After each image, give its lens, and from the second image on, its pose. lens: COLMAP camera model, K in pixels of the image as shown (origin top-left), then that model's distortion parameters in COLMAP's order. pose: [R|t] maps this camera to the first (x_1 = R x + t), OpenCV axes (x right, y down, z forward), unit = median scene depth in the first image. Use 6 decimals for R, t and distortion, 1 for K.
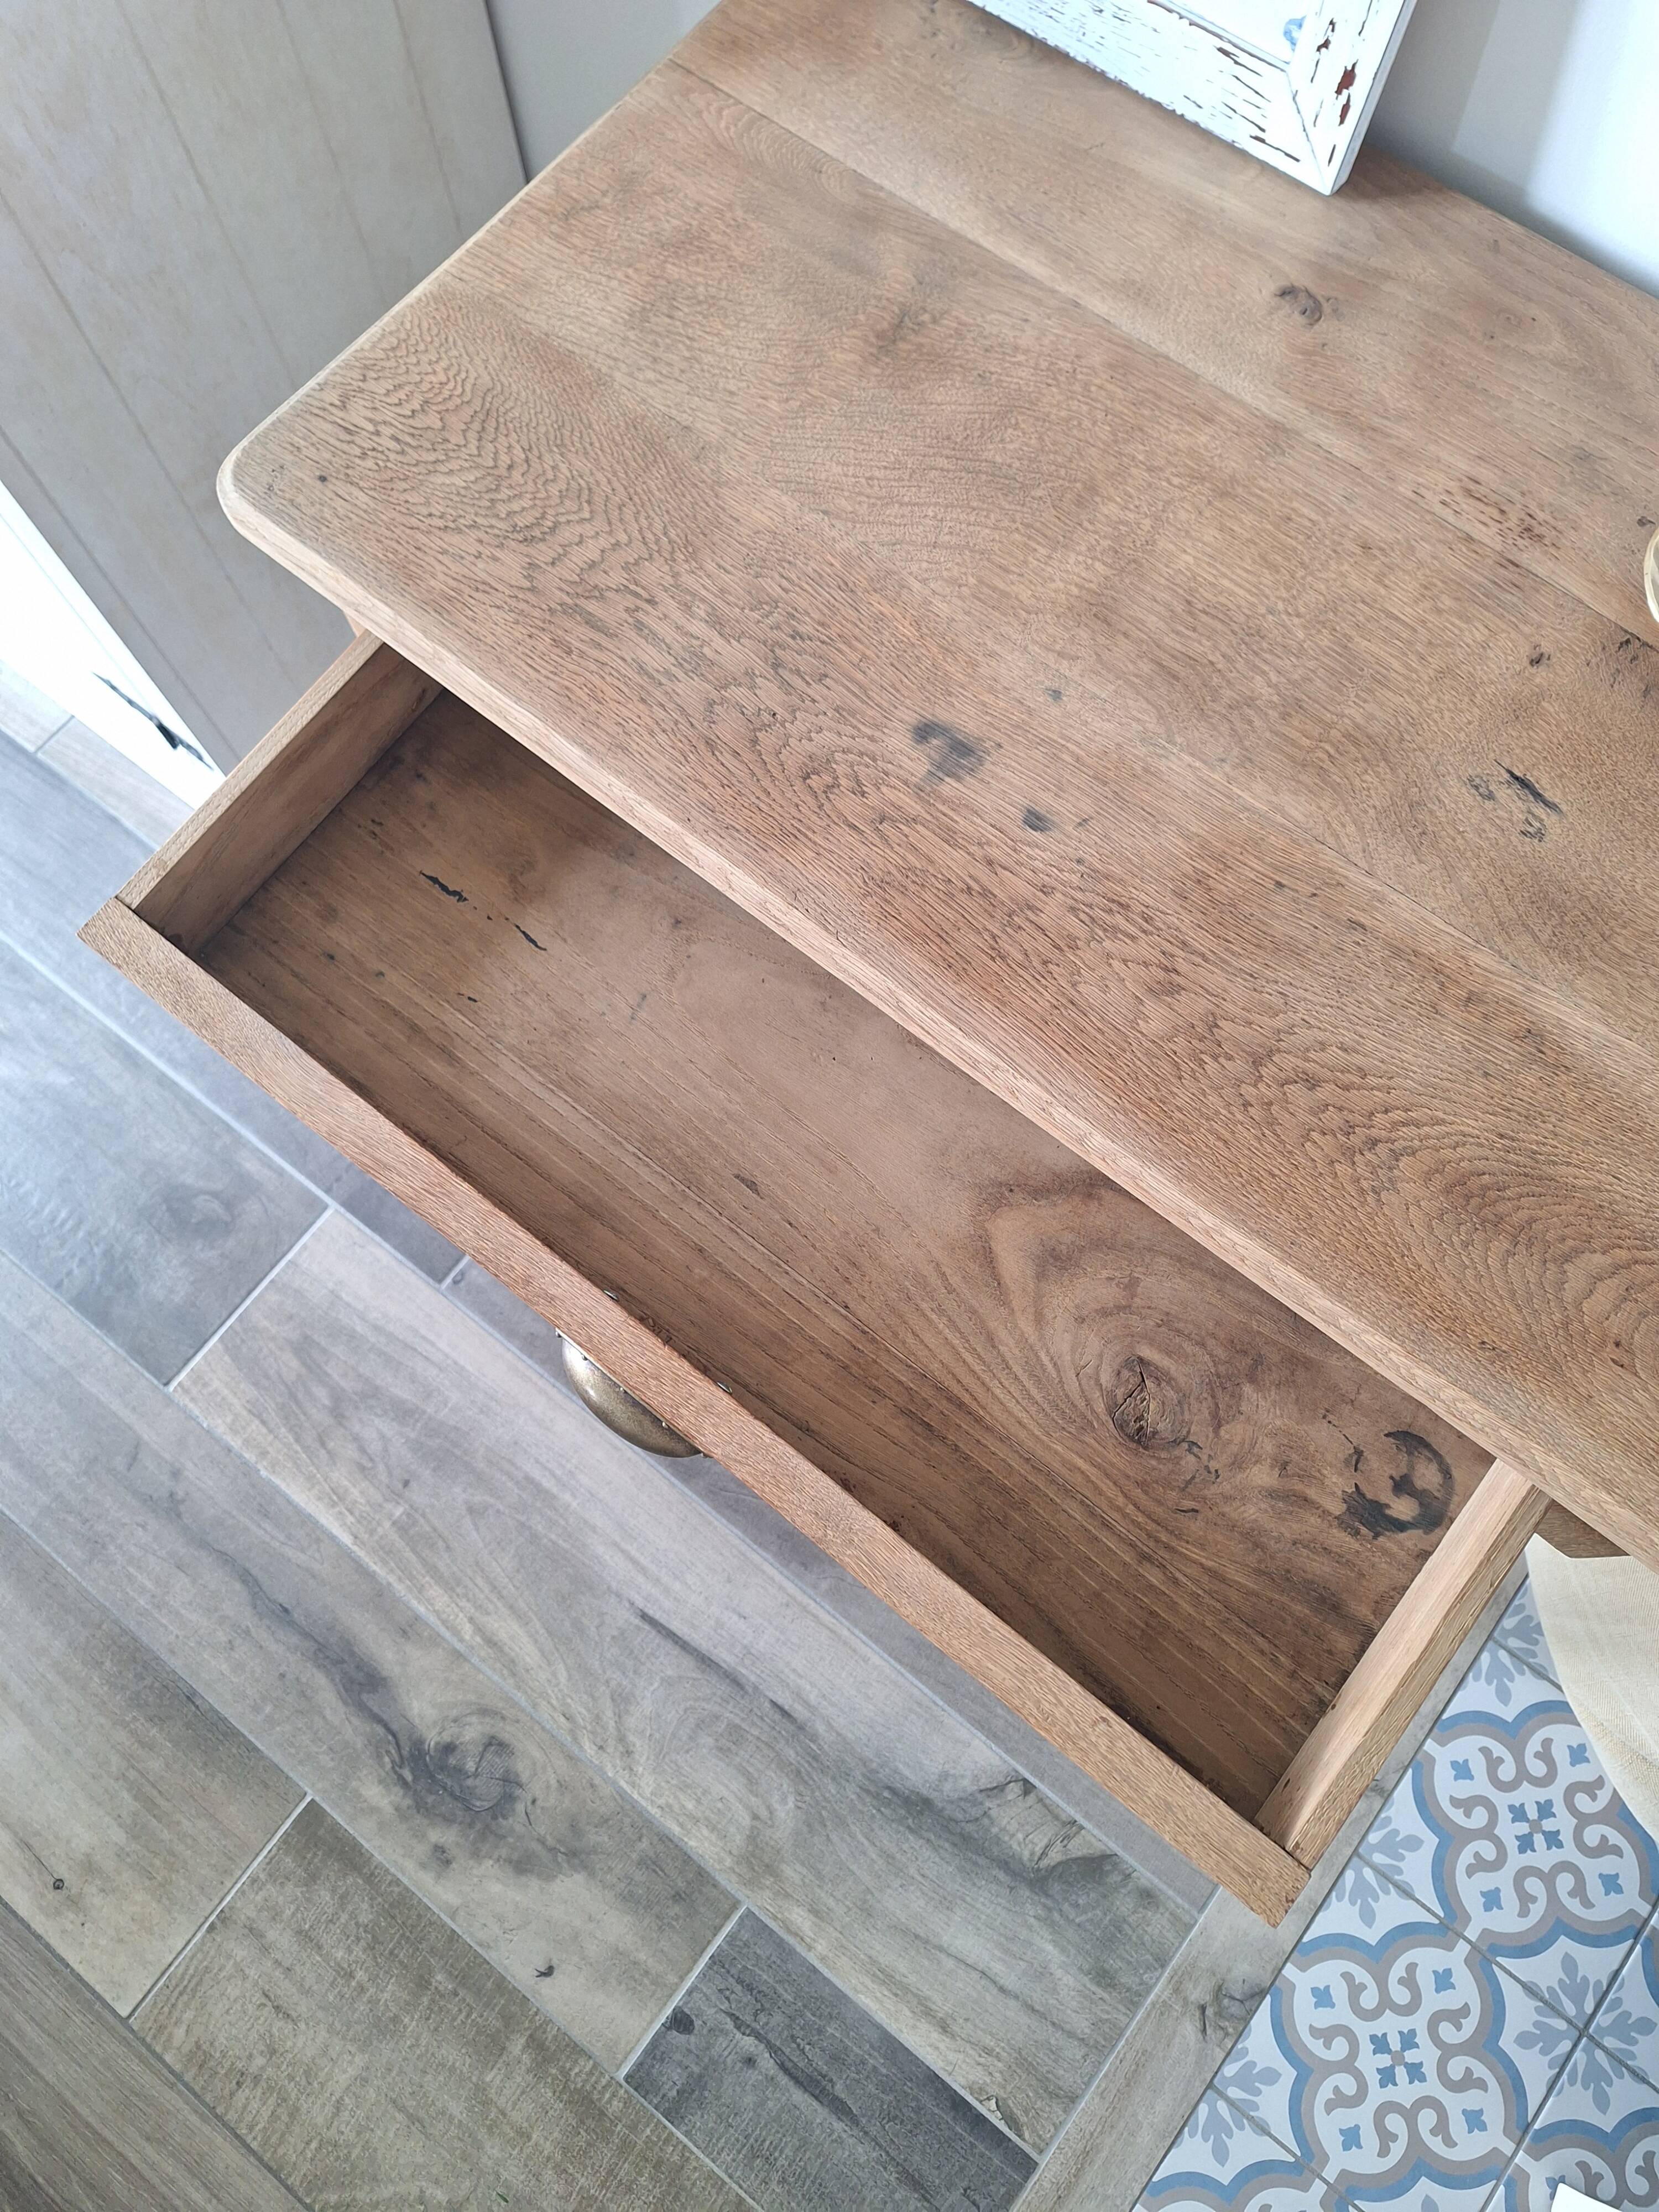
lens RADIAL K [[1543.2, 0, 830.9], [0, 1543.2, 1138.8], [0, 0, 1]] dist [0.048257, -0.055501]
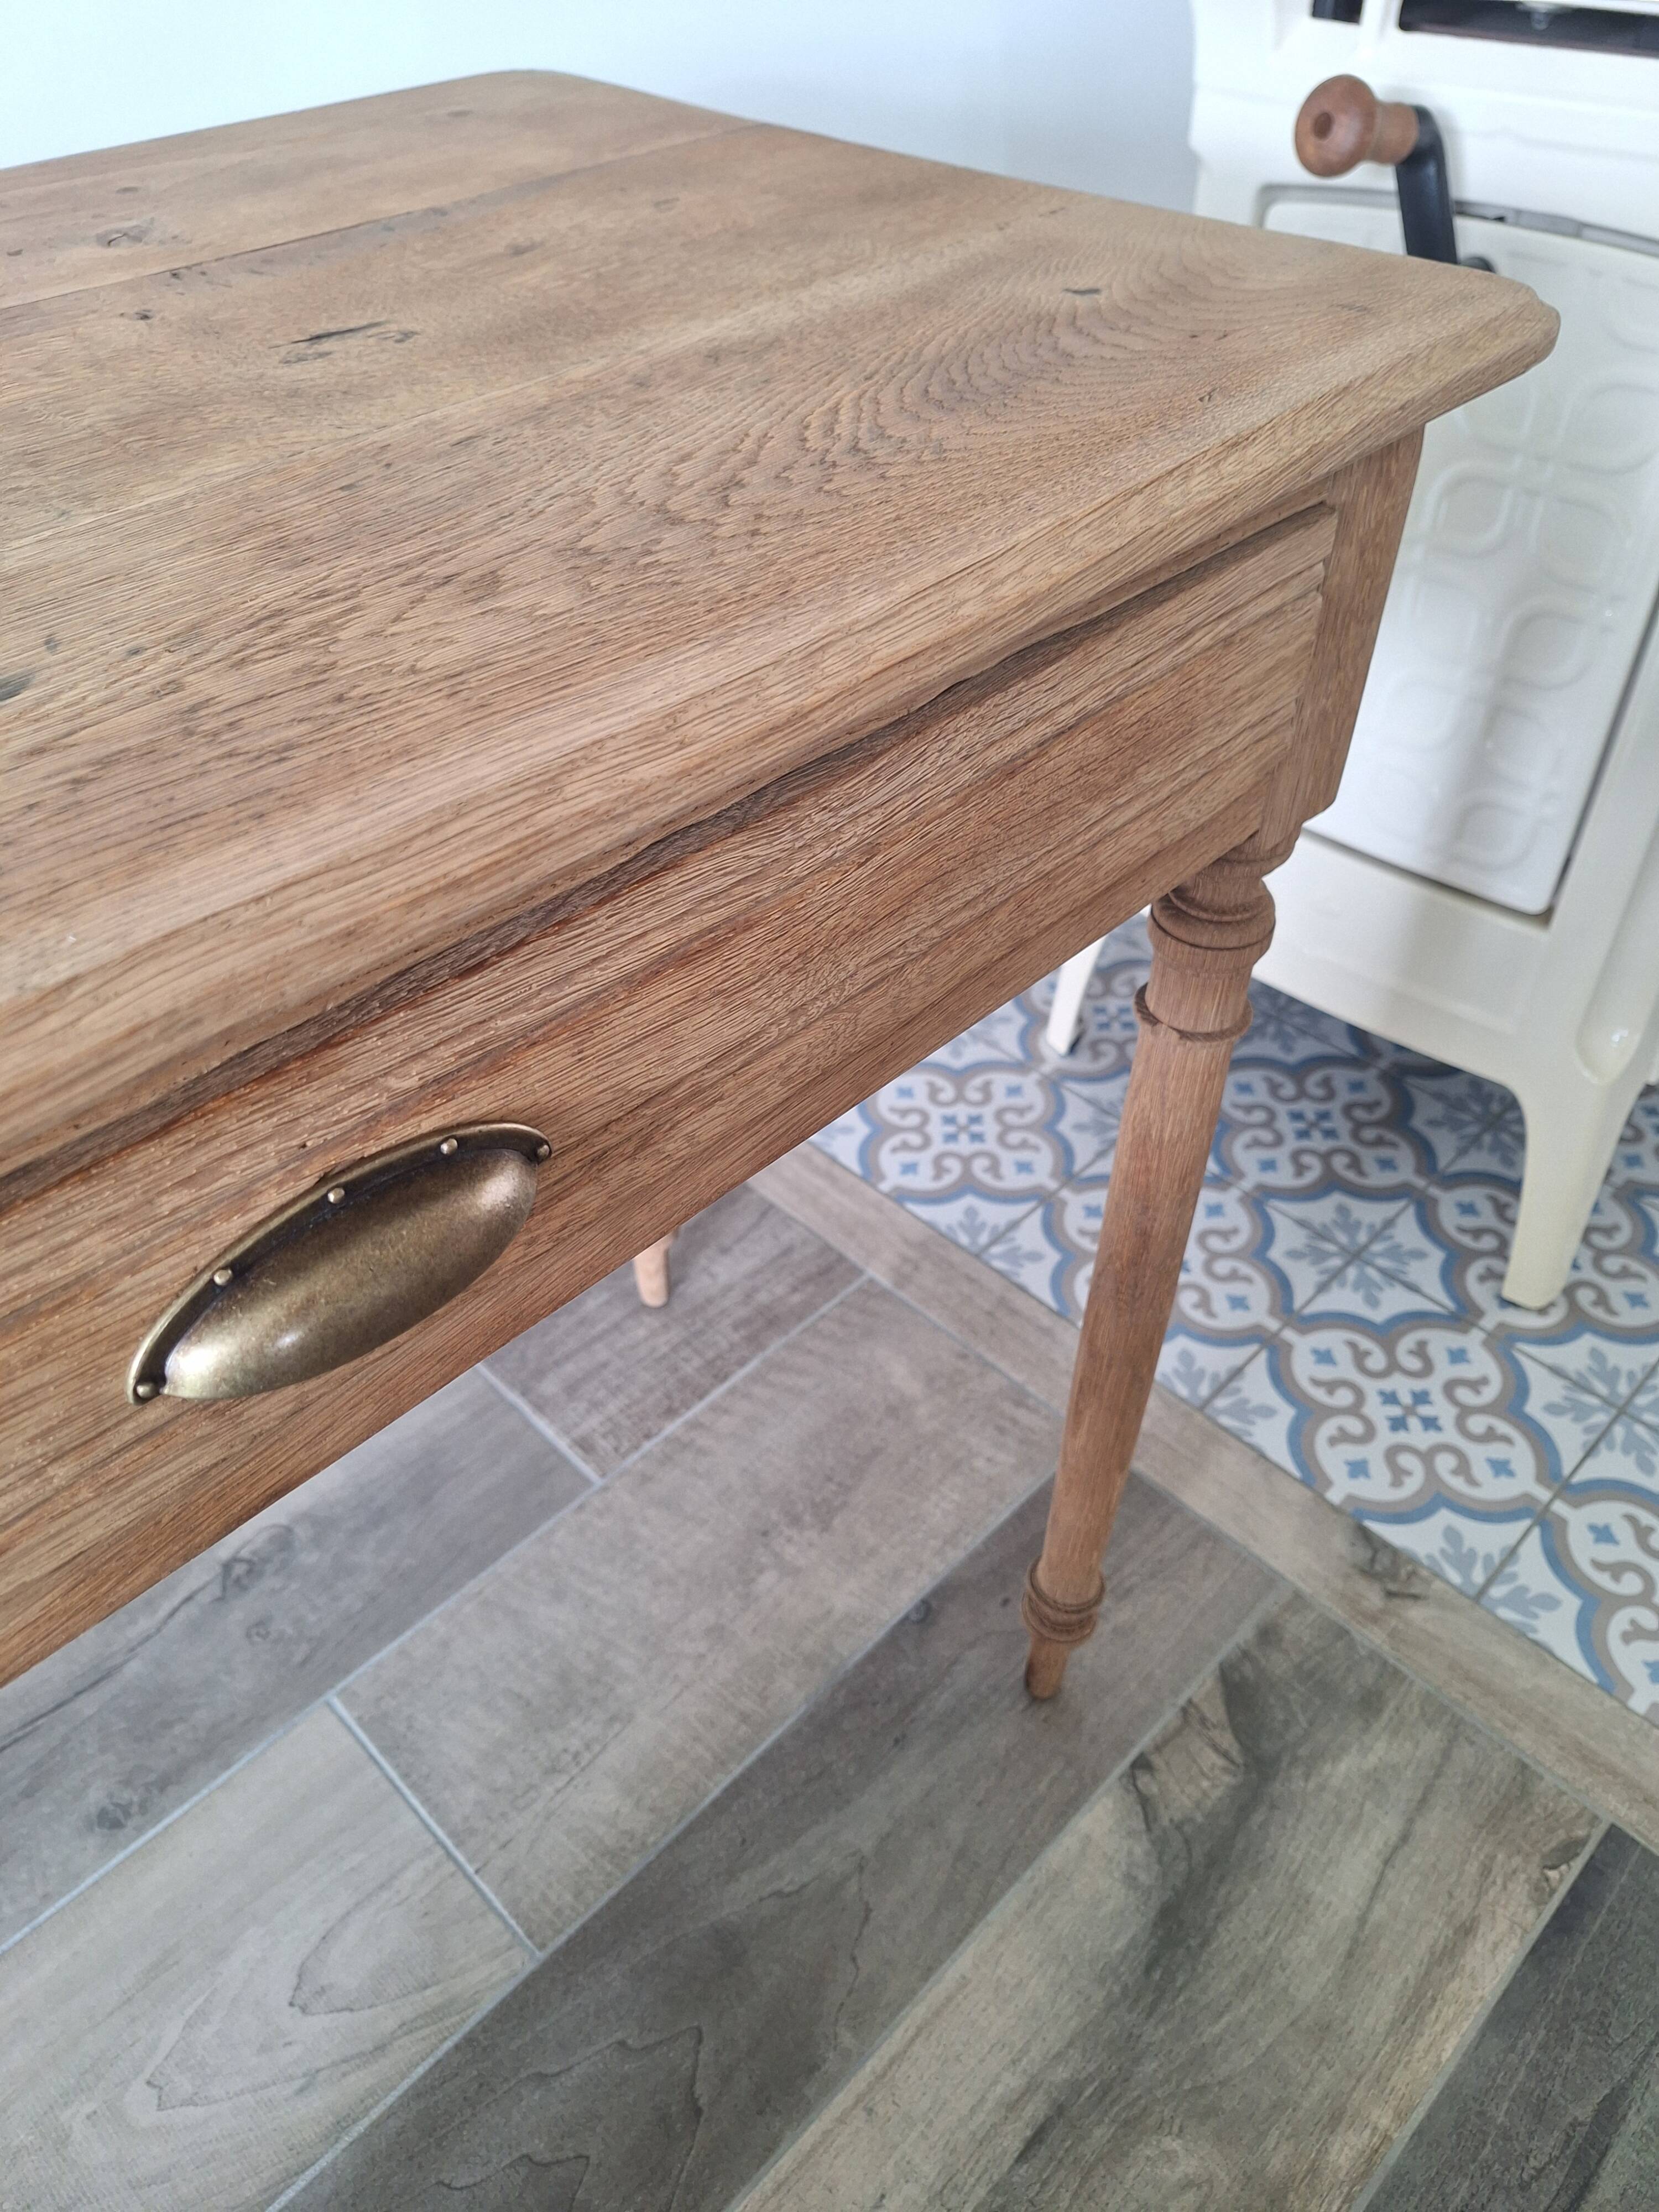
lens RADIAL K [[1561.6, 0, 841.4], [0, 1561.6, 1110.2], [0, 0, 1]] dist [0.043747, -0.053079]
pose [[0.121316, -0.660851, 0.740647, -0.237976], [0.955228, 0.280580, 0.093886, 0.131873], [-0.269855, 0.696097, 0.665302, 0.345720]]
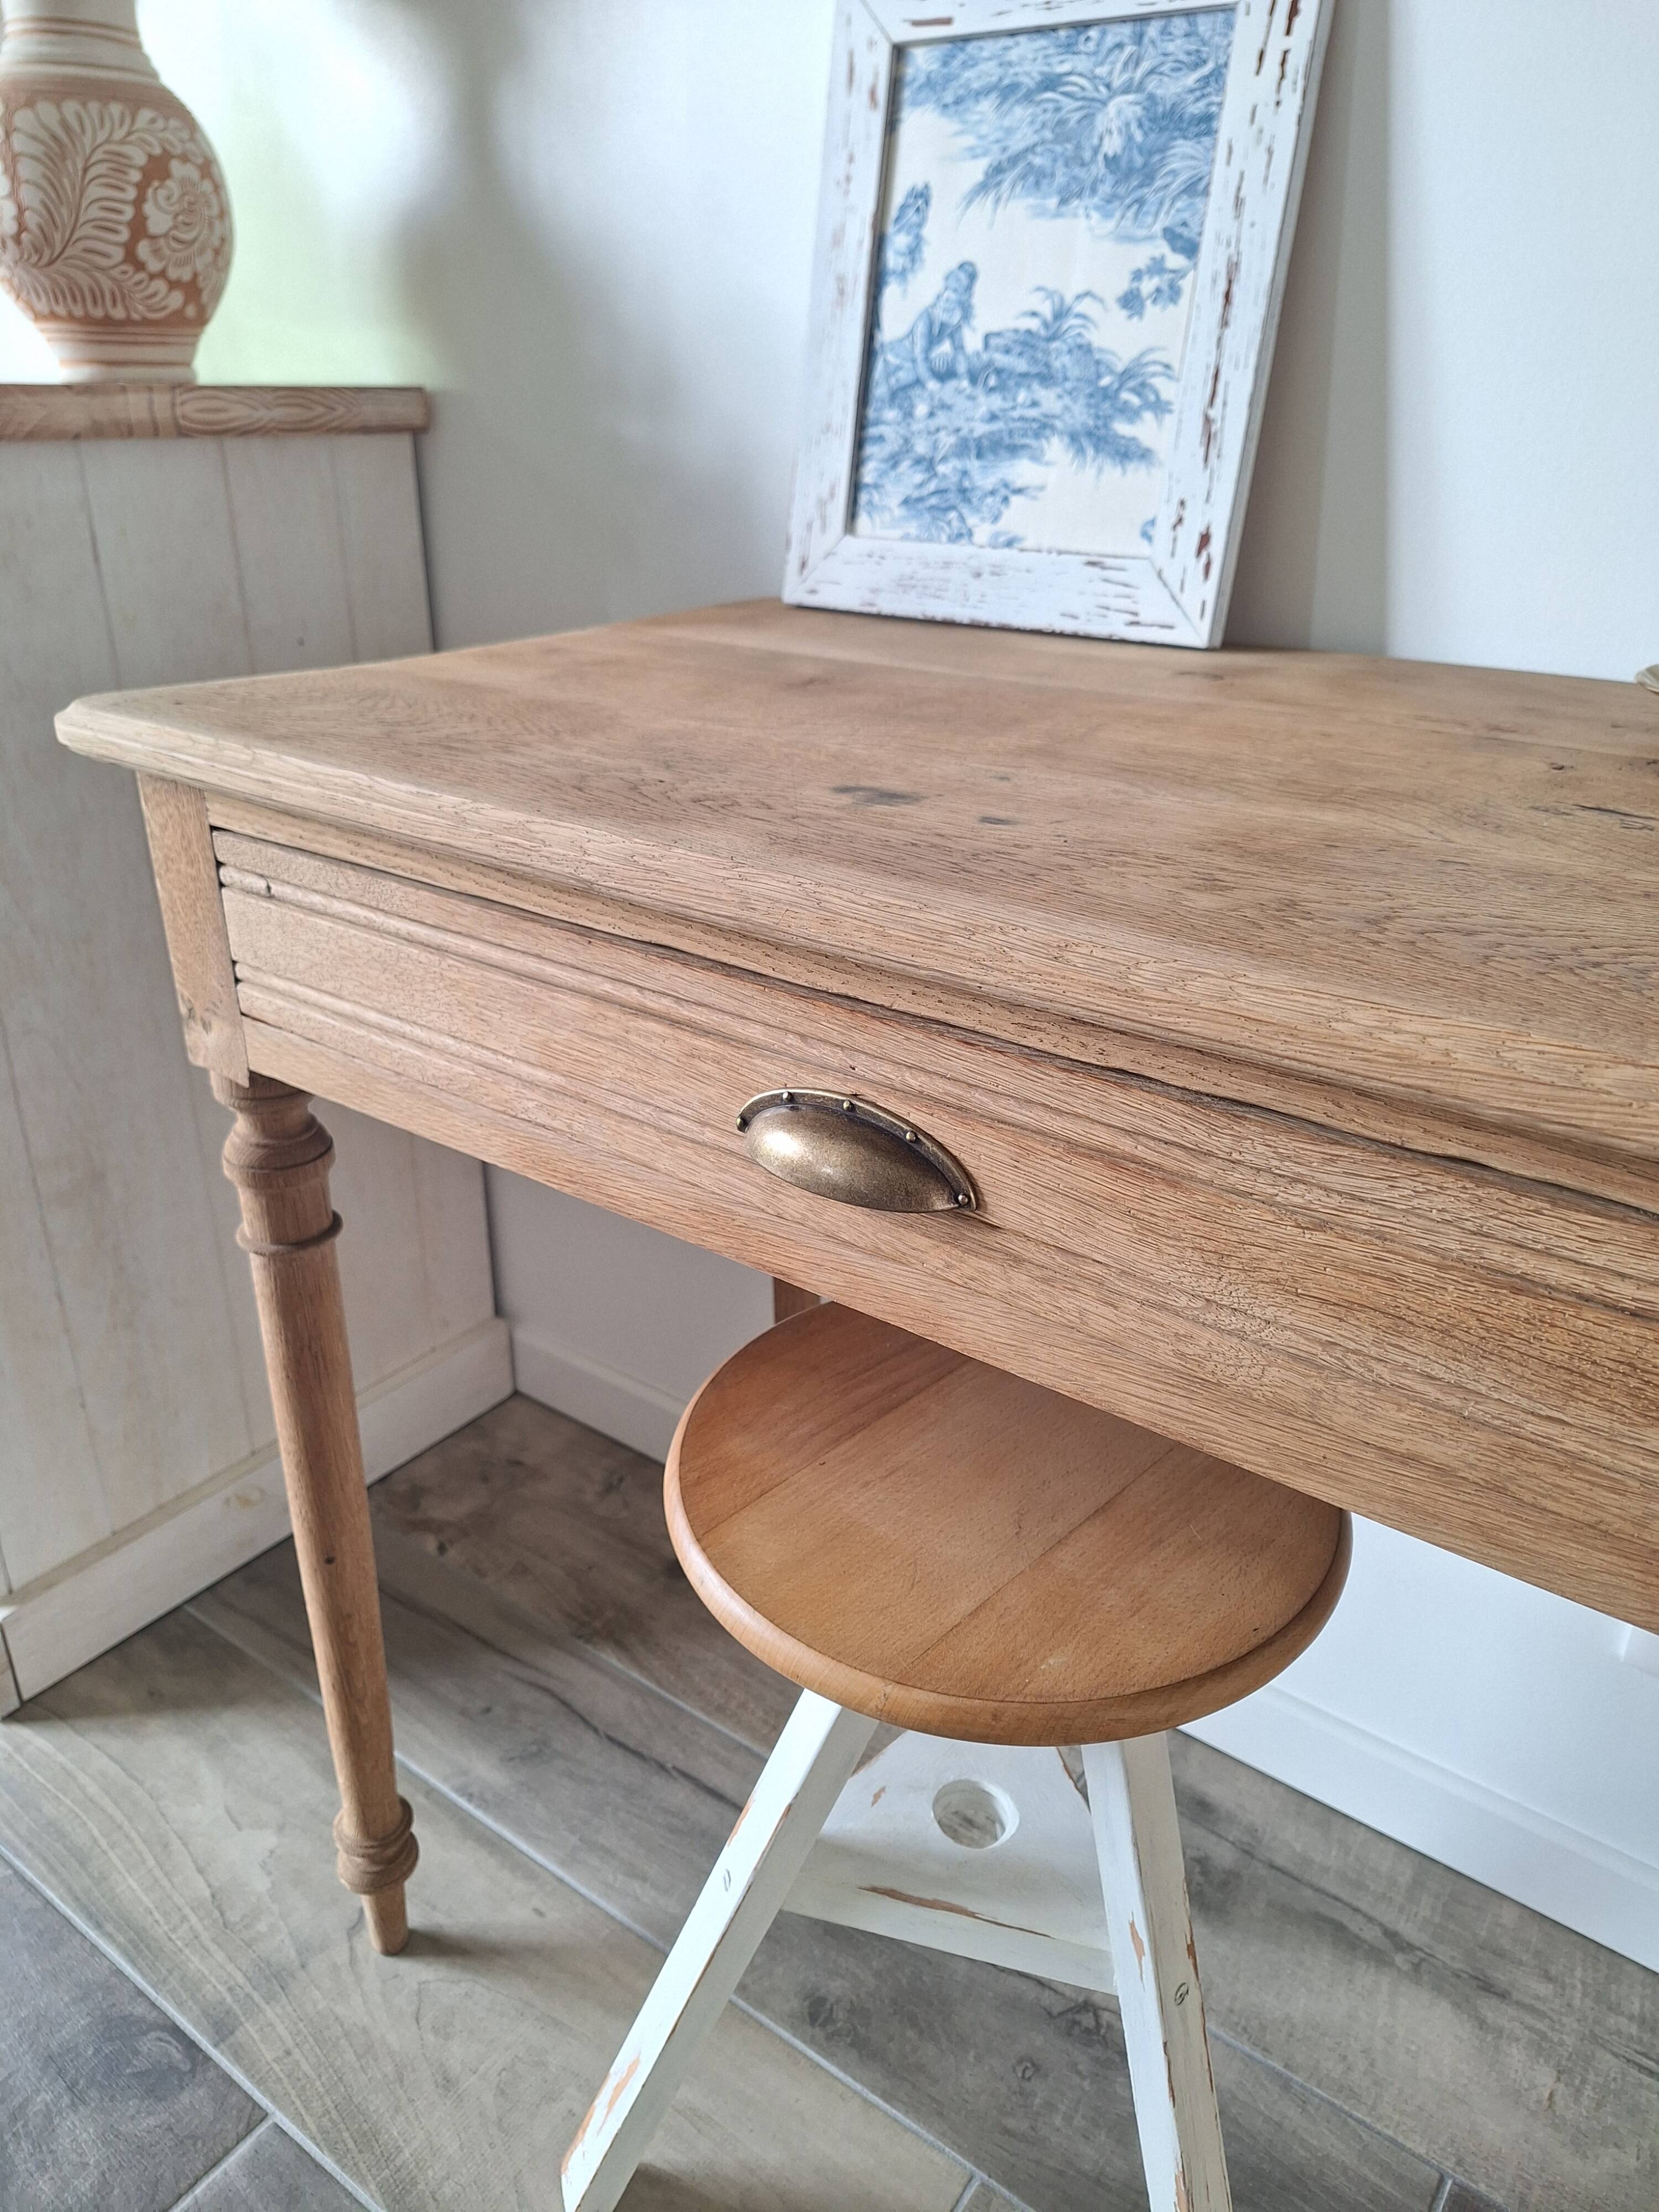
lens RADIAL K [[1561.6, 0, 809.7], [0, 1561.6, 1122.6], [0, 0, 1]] dist [0.043747, -0.053079]
pose [[0.999303, 0.016929, 0.033265, 0.009294], [0.013313, 0.670953, -0.741381, 0.247904], [-0.034870, 0.741307, 0.670260, 0.317764]]
